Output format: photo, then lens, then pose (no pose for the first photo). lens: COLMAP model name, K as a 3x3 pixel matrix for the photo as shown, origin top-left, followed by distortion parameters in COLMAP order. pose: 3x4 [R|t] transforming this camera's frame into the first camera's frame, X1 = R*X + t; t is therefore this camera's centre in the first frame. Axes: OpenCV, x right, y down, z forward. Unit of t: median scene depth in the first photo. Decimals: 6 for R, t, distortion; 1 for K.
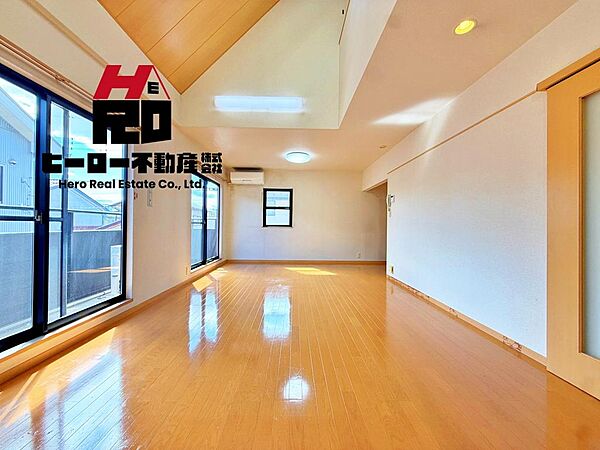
lens RADIAL K [[239.3, 0, 300.1], [0, 239.3, 224.5], [0, 0, 1]] dist [-0.001120, -0.000215]
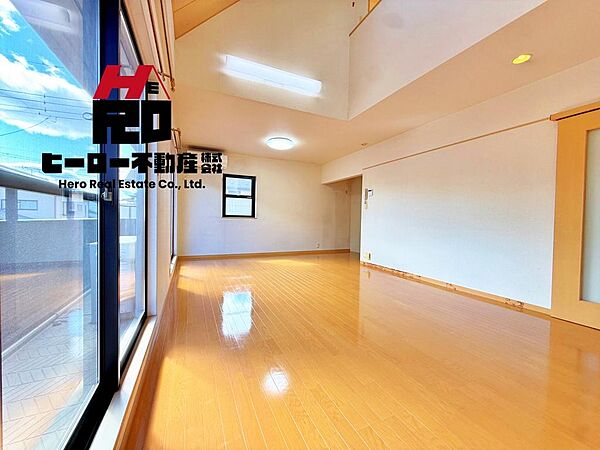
lens RADIAL K [[239.3, 0, 299.0], [0, 239.3, 225.0], [0, 0, 1]] dist [-0.001120, -0.000215]
pose [[0.919530, -0.004667, 0.392991, -0.269253], [-0.010019, 0.999326, 0.035312, 0.005025], [-0.392891, -0.036408, 0.918864, 0.081826]]
